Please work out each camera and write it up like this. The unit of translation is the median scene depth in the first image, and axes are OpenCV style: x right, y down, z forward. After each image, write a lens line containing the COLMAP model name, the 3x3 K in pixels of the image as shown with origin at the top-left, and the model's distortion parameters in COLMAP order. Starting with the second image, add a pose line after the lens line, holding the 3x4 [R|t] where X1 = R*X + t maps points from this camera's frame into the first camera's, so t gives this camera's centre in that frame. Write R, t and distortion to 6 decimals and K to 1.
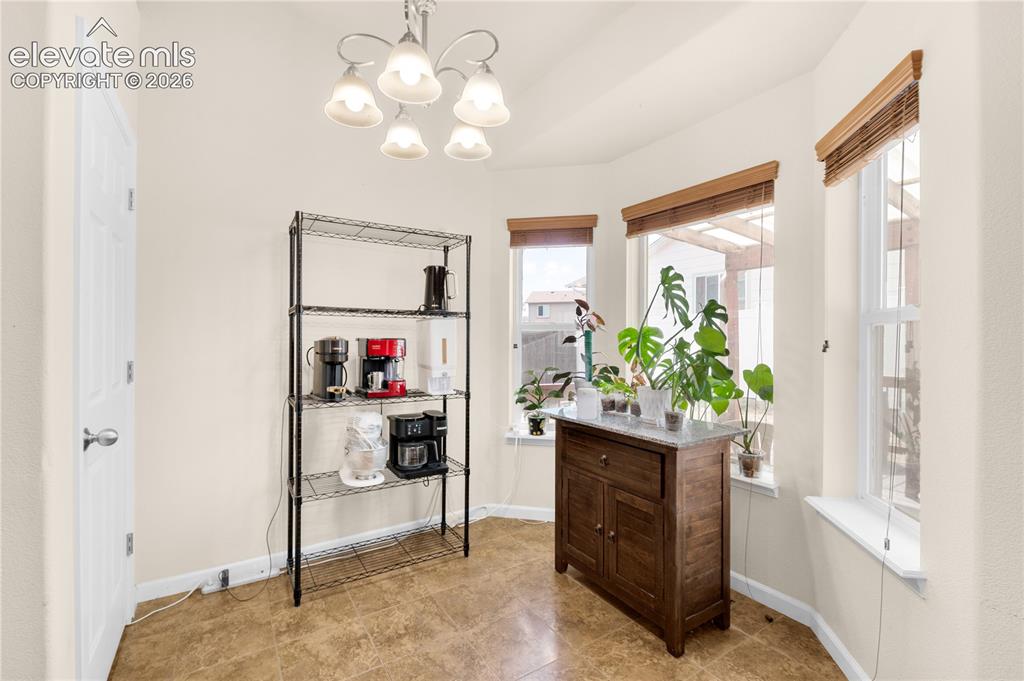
lens RADIAL K [[442.9, 0, 499.6], [0, 442.9, 340.2], [0, 0, 1]] dist [0.000131, -0.000260]
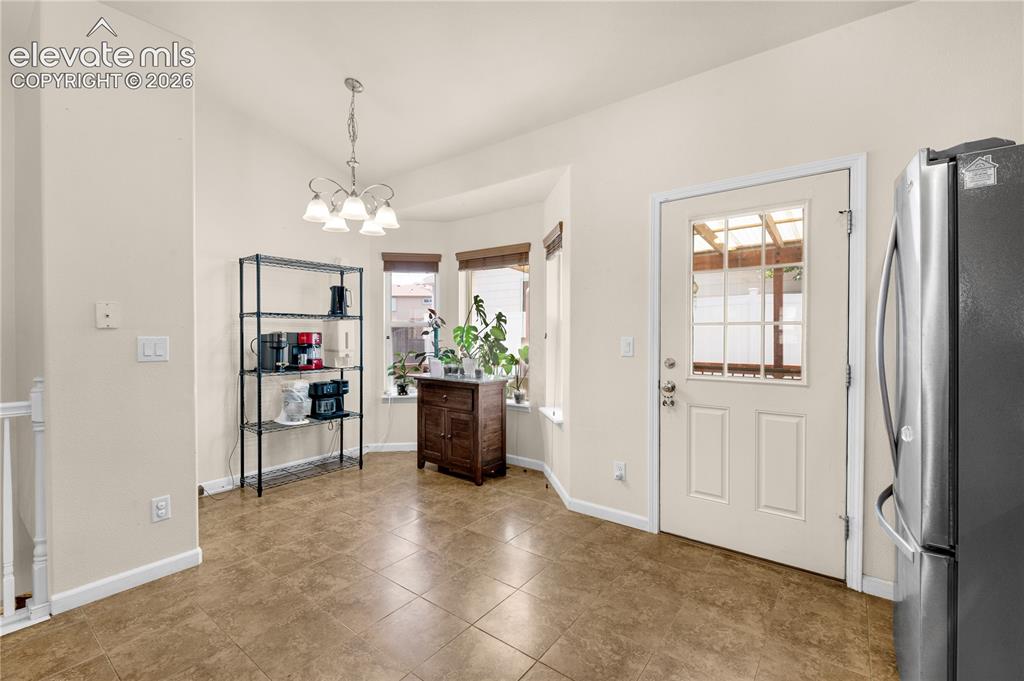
lens RADIAL K [[442.9, 0, 499.6], [0, 442.9, 340.2], [0, 0, 1]] dist [0.000131, -0.000260]
pose [[0.941918, -0.007322, 0.335764, -0.143747], [0.002895, 0.999902, 0.013686, 0.003951], [-0.335831, -0.011919, 0.941847, -0.697350]]
